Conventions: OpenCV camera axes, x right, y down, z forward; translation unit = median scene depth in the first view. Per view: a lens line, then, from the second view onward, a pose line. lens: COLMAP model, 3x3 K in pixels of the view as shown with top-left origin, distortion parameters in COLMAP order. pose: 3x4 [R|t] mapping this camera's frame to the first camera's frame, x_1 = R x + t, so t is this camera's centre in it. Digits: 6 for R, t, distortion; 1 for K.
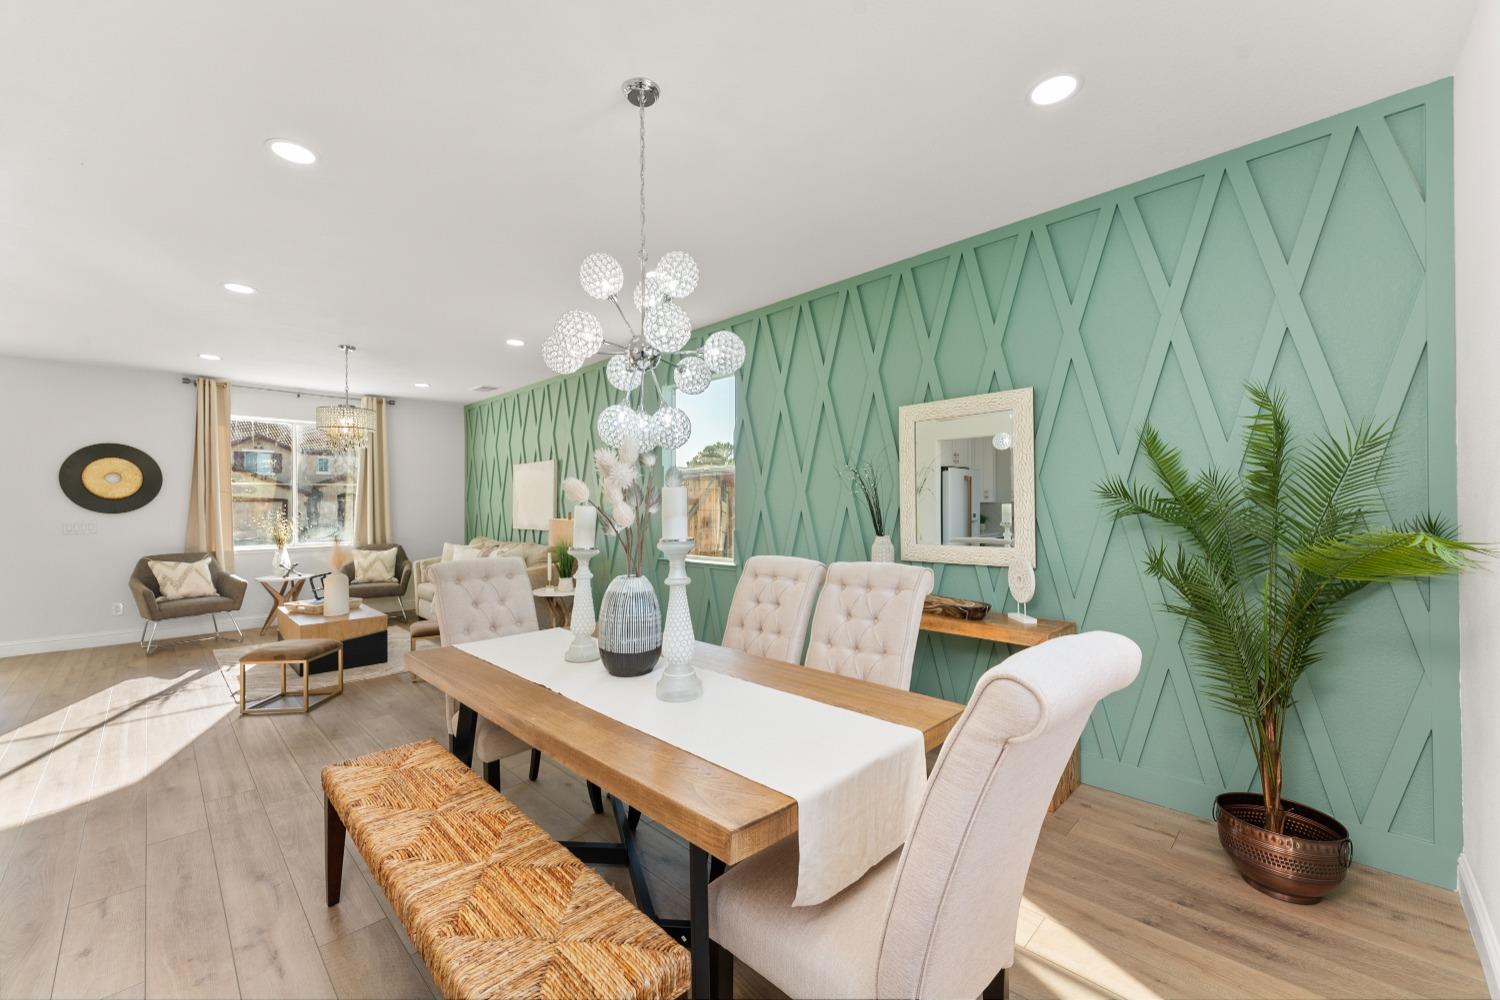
lens RADIAL K [[596.8, 0, 748.7], [0, 596.8, 503.0], [0, 0, 1]] dist [0.002894, 0.000234]
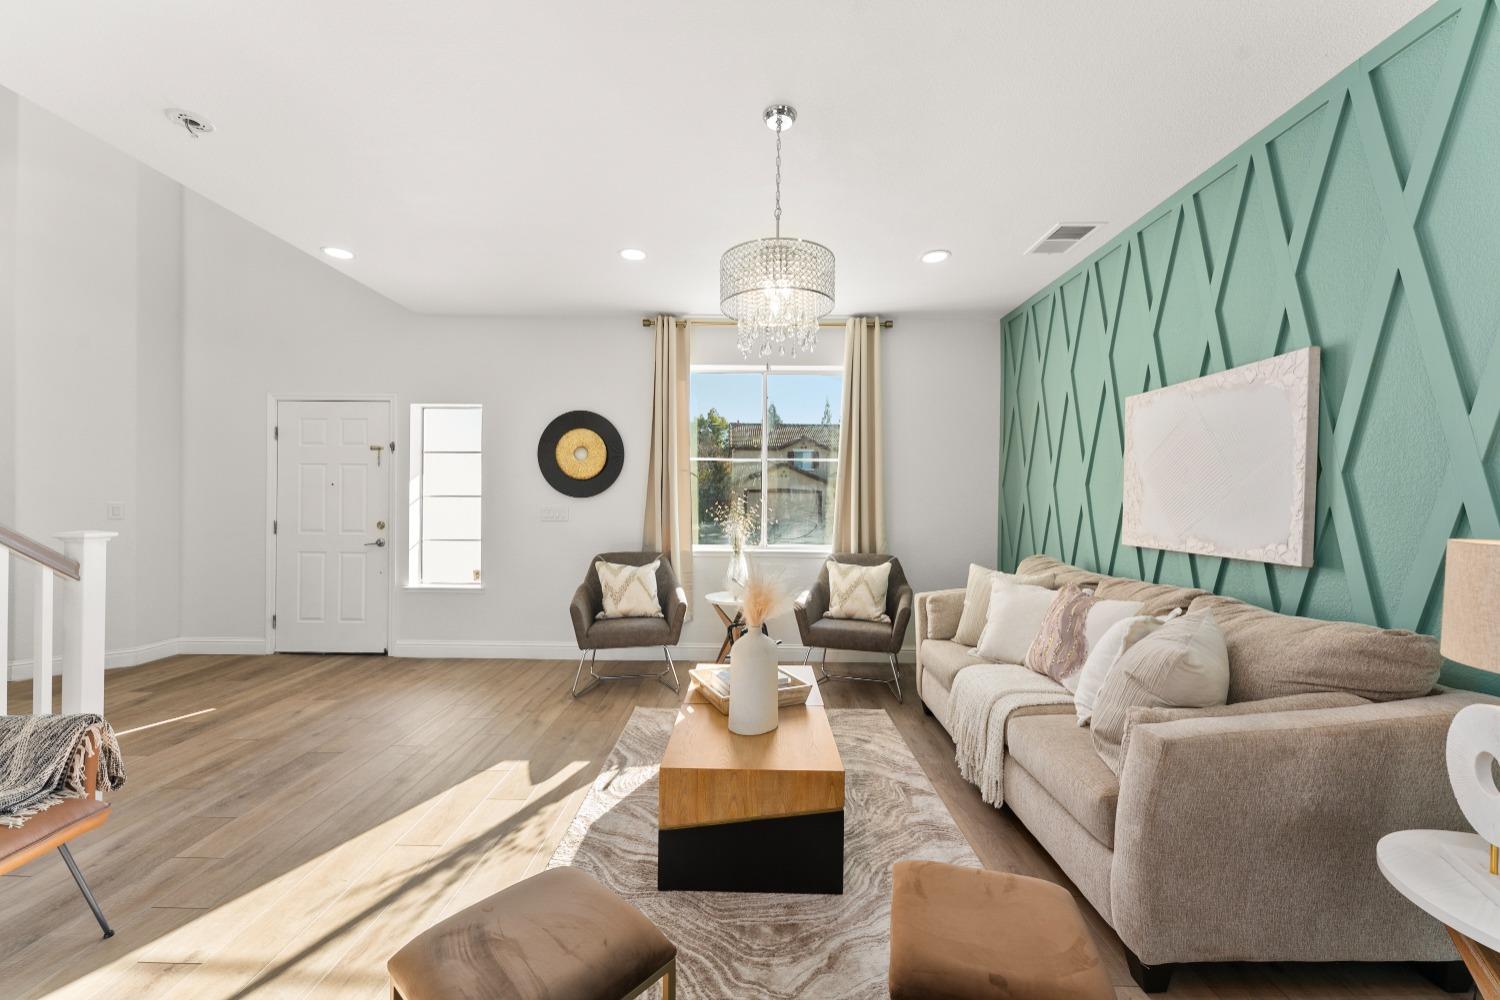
lens RADIAL K [[596.8, 0, 753.1], [0, 596.8, 503.3], [0, 0, 1]] dist [0.002894, 0.000234]
pose [[0.706411, 0.017174, -0.707593, -0.286053], [-0.012456, 0.999852, 0.011832, 0.011388], [0.707692, 0.000455, 0.706521, 0.518979]]
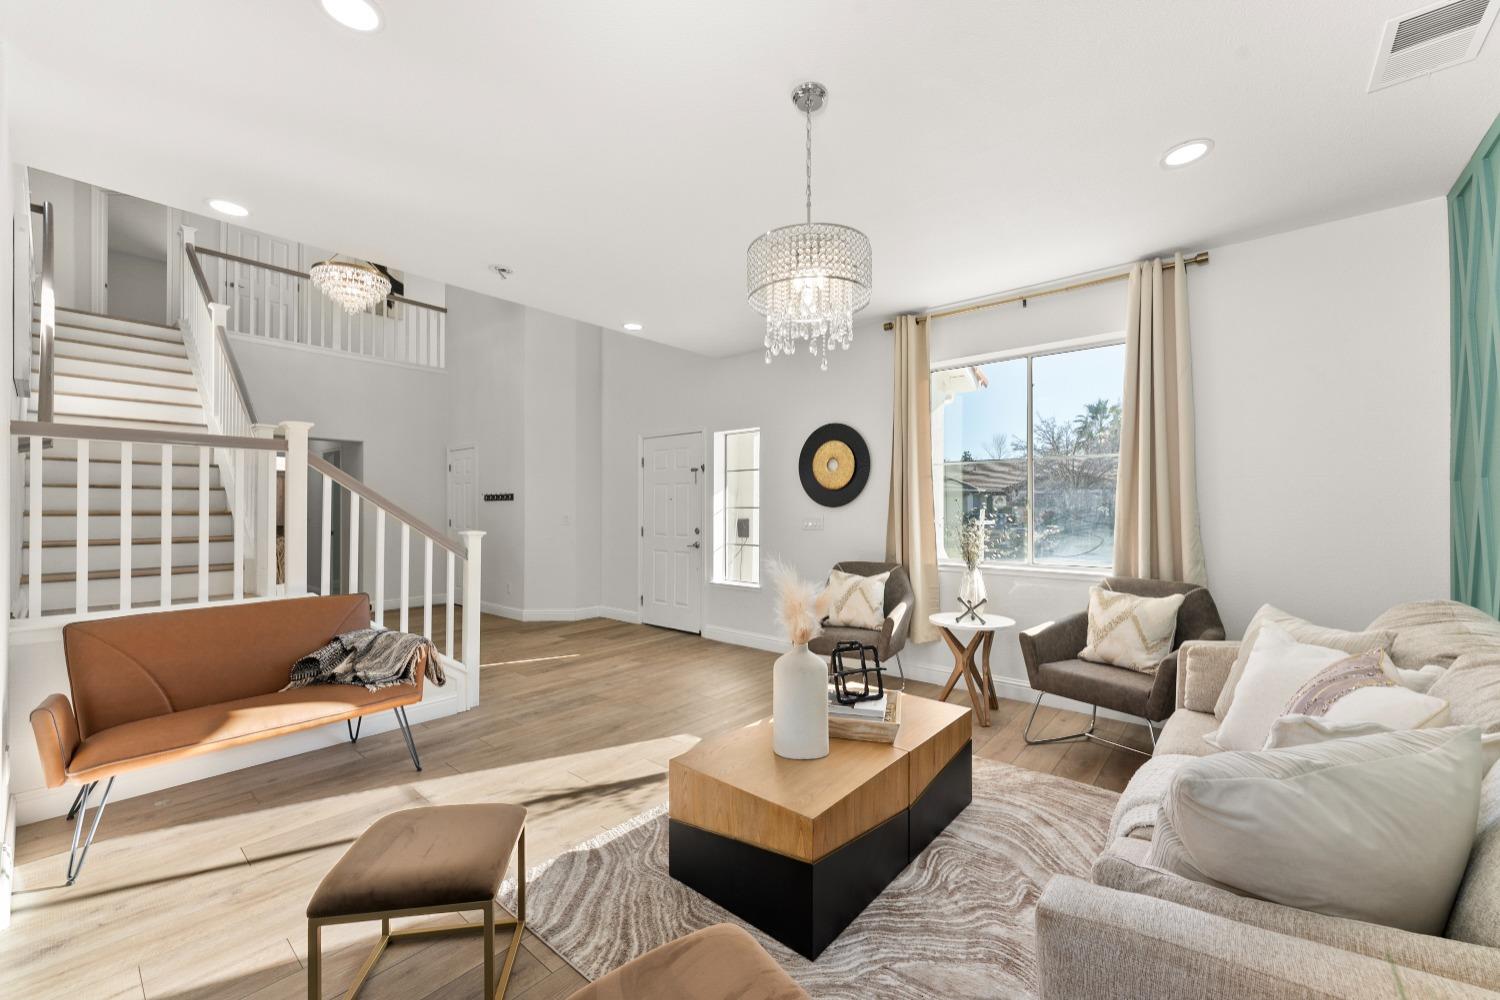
lens RADIAL K [[596.8, 0, 743.0], [0, 596.8, 504.3], [0, 0, 1]] dist [0.002894, 0.000234]
pose [[0.083397, 0.001039, -0.996516, -0.210597], [0.002464, 0.999996, 0.001249, 0.010704], [0.996513, -0.002560, 0.083394, 0.700374]]
